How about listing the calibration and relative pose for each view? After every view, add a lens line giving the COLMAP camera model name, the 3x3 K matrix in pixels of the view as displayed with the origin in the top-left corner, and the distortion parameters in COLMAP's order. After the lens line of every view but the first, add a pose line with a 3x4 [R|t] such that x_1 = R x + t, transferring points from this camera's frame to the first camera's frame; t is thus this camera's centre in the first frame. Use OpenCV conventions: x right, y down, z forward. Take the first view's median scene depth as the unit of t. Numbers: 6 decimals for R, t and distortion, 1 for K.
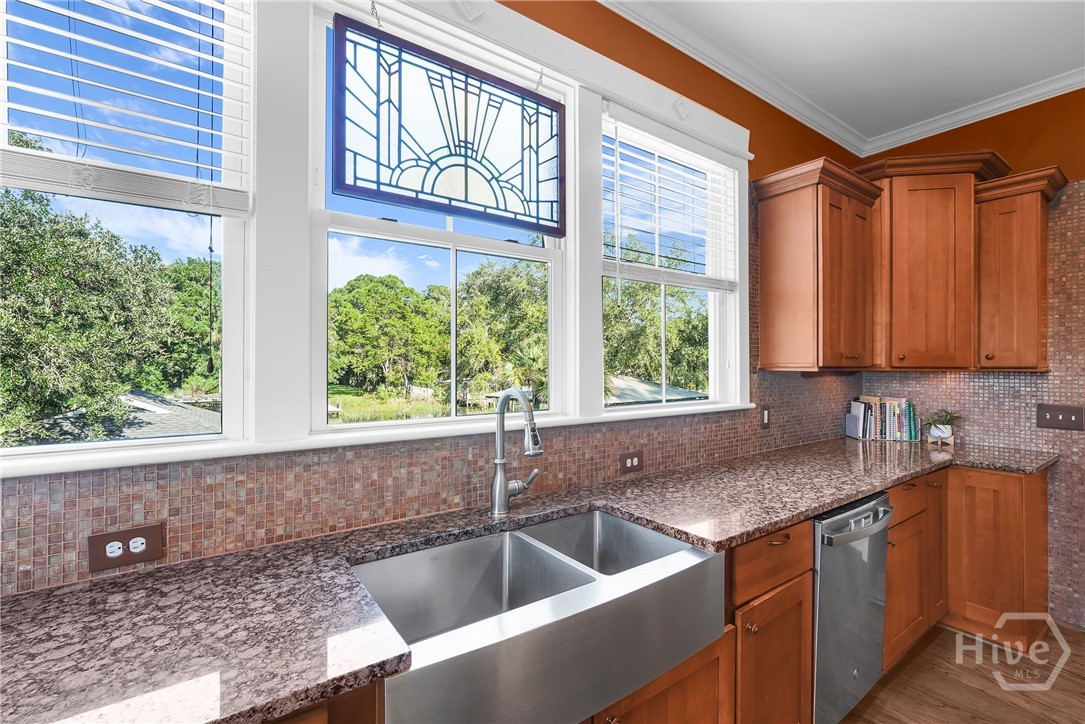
lens RADIAL K [[483.0, 0, 542.5], [0, 483.0, 362.0], [0, 0, 1]] dist [-0.001305, 0.001132]
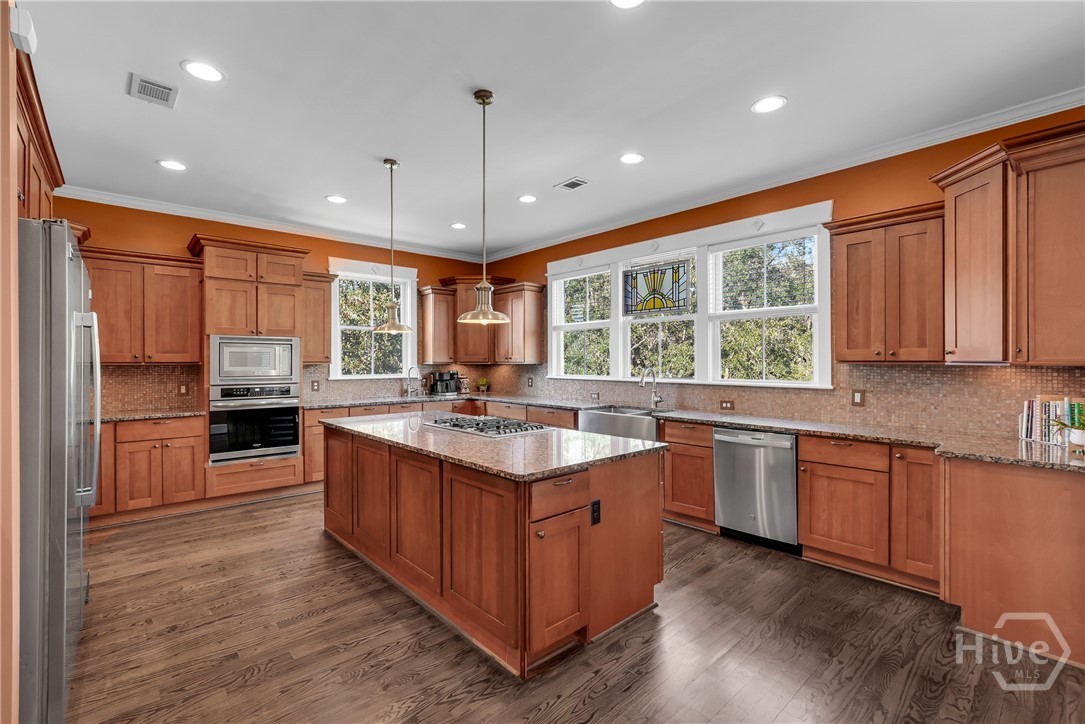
lens RADIAL K [[483.0, 0, 542.5], [0, 483.0, 362.0], [0, 0, 1]] dist [-0.001305, 0.001132]
pose [[0.109611, 0.004094, -0.993966, 2.770951], [0.013790, 0.999889, 0.005640, -0.012046], [0.993879, -0.014324, 0.109543, -0.070119]]
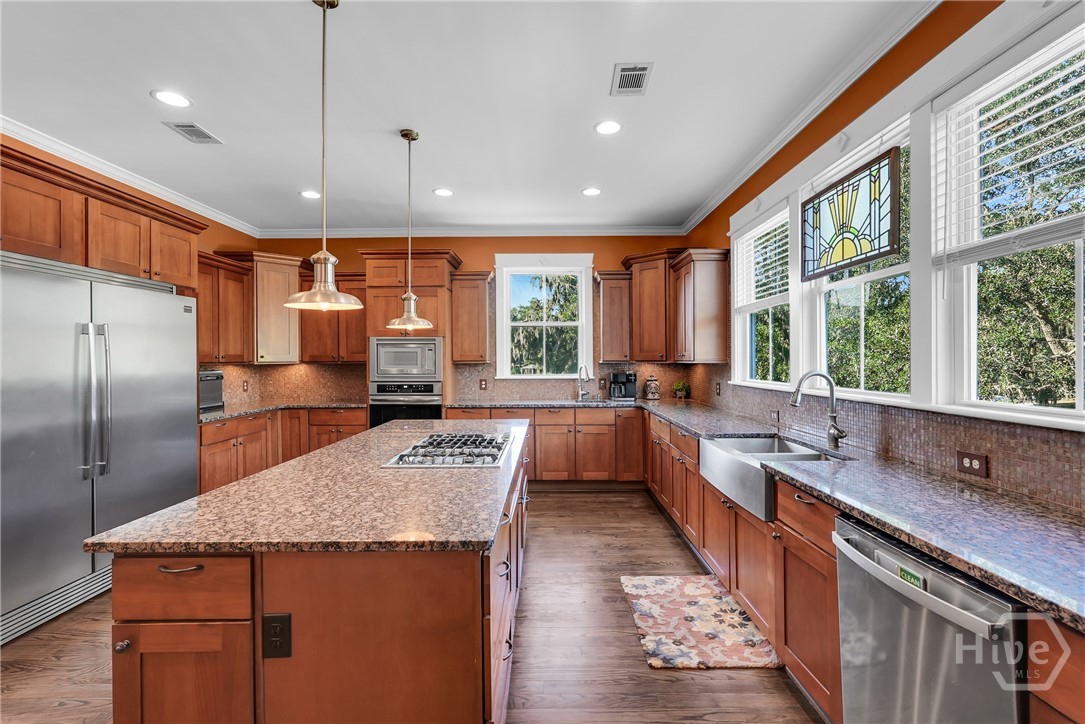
lens RADIAL K [[483.0, 0, 542.5], [0, 483.0, 362.0], [0, 0, 1]] dist [-0.001305, 0.001132]
pose [[-0.585370, 0.008207, -0.810725, 1.724627], [0.015455, 0.999880, -0.001037, 0.003862], [0.810619, -0.013137, -0.585427, 1.082924]]
